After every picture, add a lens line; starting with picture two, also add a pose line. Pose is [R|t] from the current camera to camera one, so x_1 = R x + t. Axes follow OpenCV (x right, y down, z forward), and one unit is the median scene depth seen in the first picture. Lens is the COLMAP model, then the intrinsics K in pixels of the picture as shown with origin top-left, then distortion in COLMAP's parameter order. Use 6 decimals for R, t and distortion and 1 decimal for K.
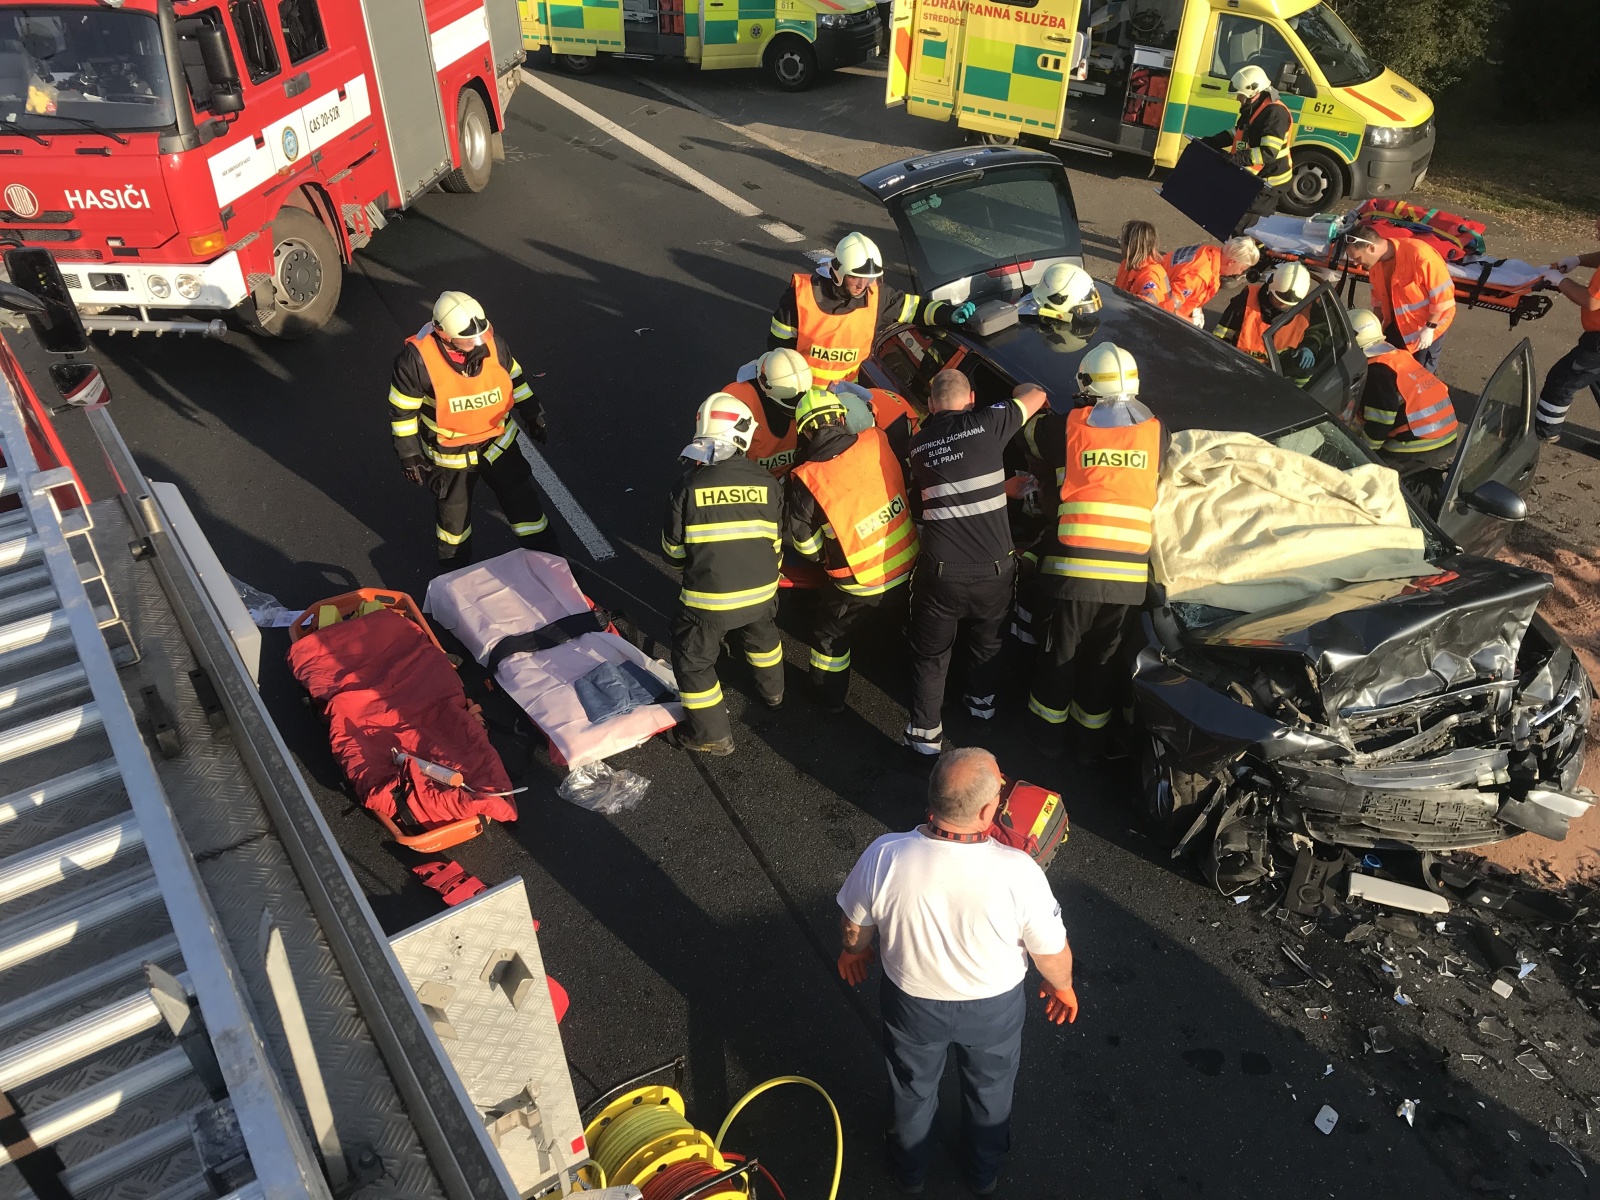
lens RADIAL K [[1306.0, 0, 800.0], [0, 1306.0, 600.0], [0, 0, 1]] dist [-0.002236, 0.003465]
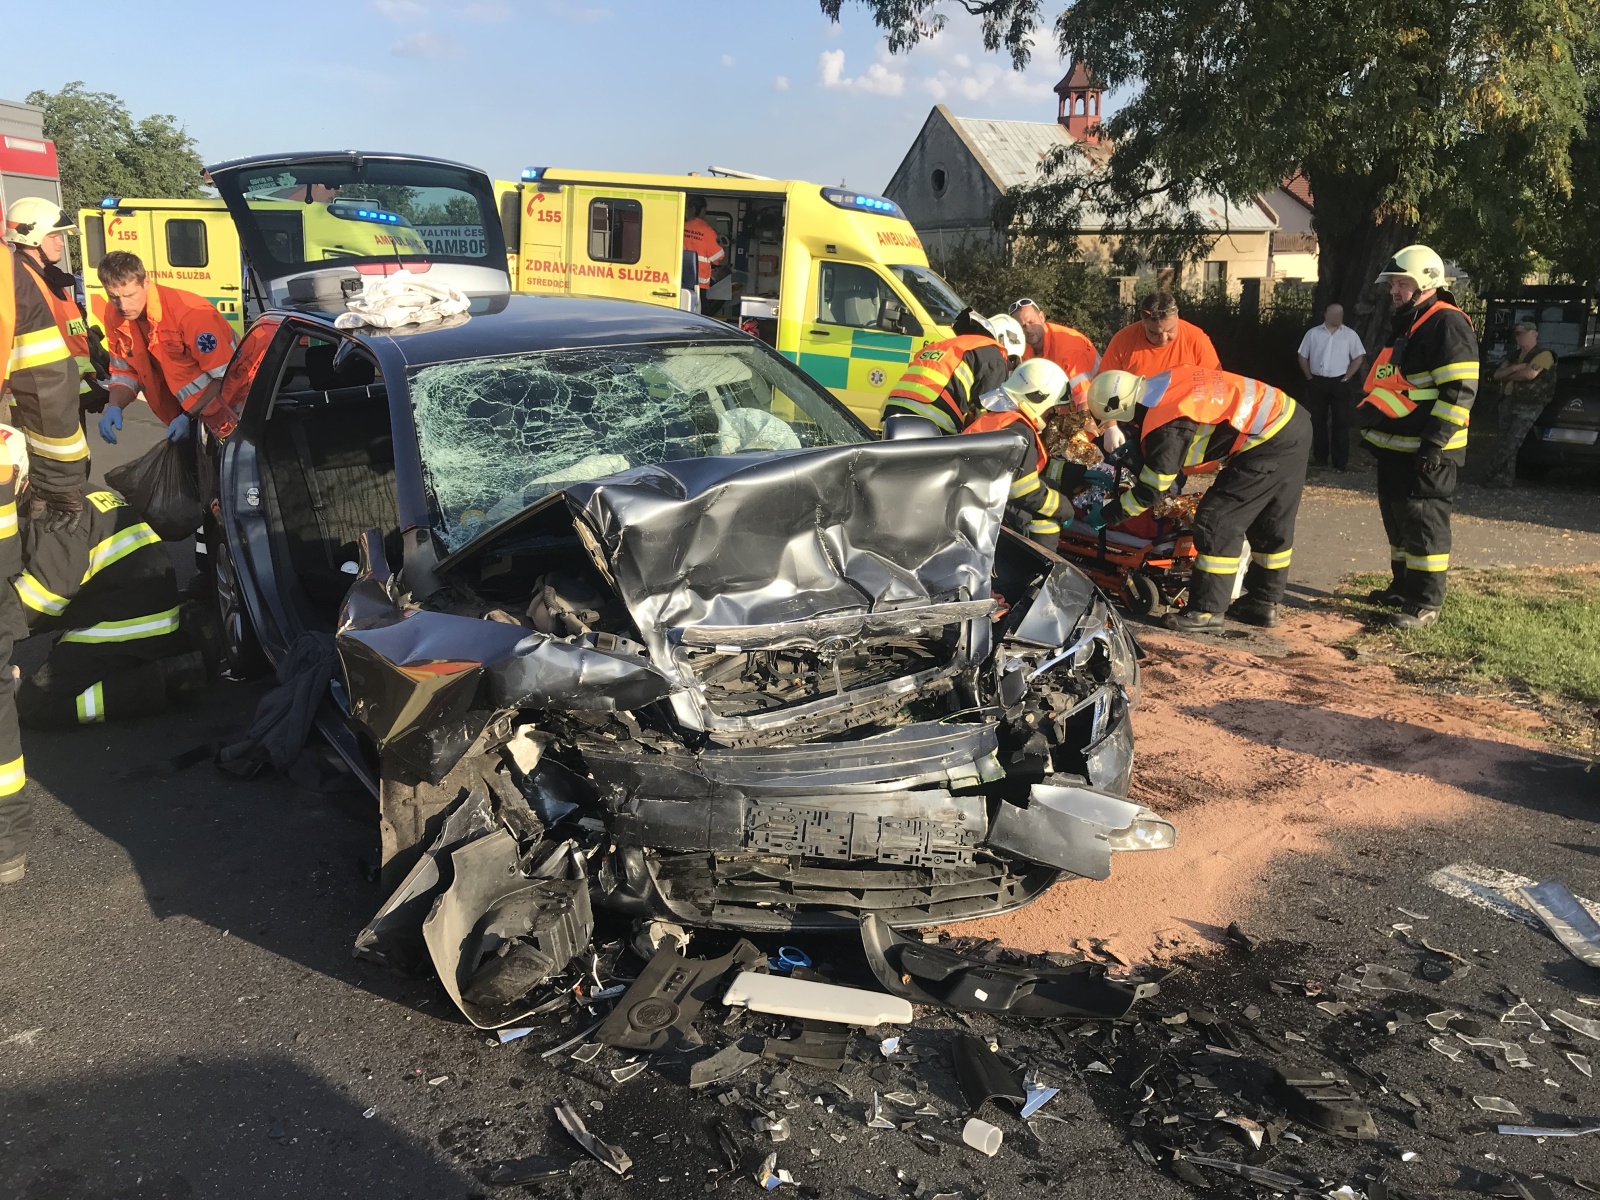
lens RADIAL K [[1308.4, 0, 817.8], [0, 1308.4, 593.7], [0, 0, 1]] dist [0.039611, 0.005382]
pose [[0.984593, -0.010678, 0.174535, 0.281724], [0.068608, 0.941686, -0.329423, 0.188014], [-0.160840, 0.336322, 0.927910, 0.354866]]
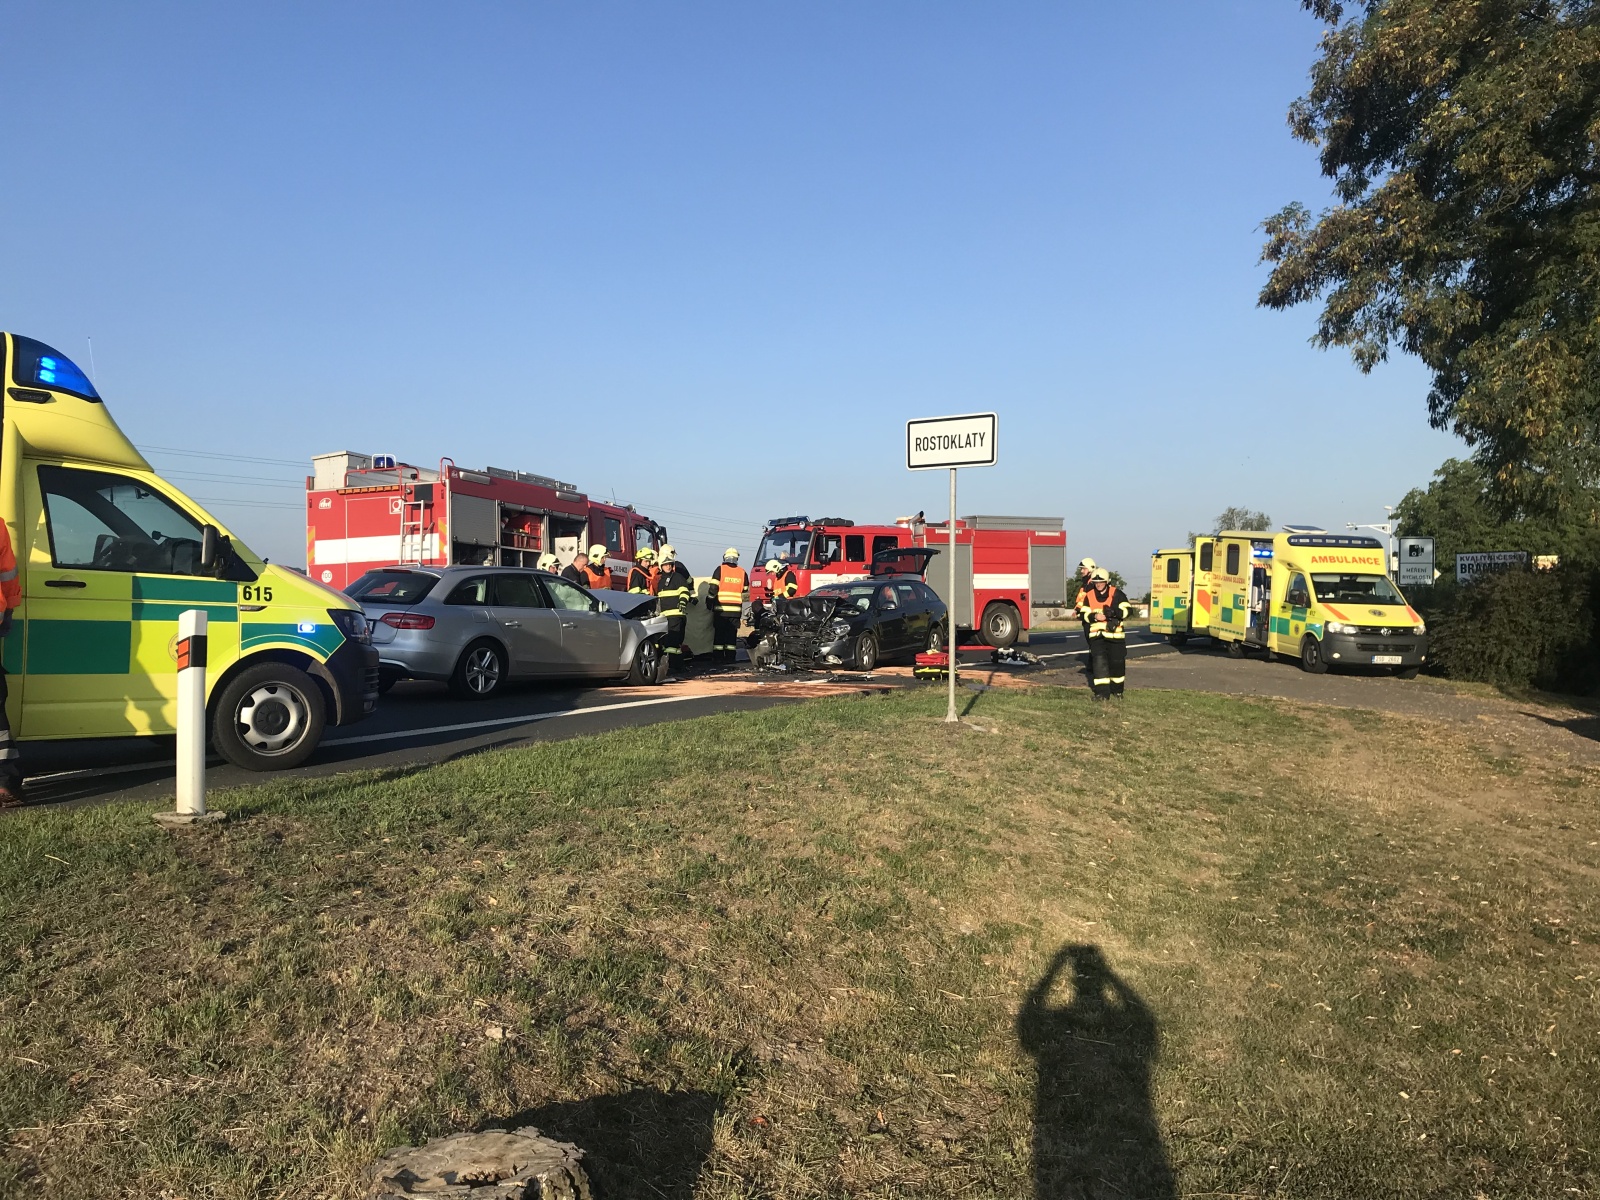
lens RADIAL K [[1289.5, 0, 803.4], [0, 1289.5, 599.5], [0, 0, 1]] dist [0.007436, 0.017303]
pose [[0.607148, 0.027133, -0.794125, 2.592109], [-0.445987, 0.838780, -0.312320, 0.893916], [0.657622, 0.543794, 0.521365, -0.756689]]
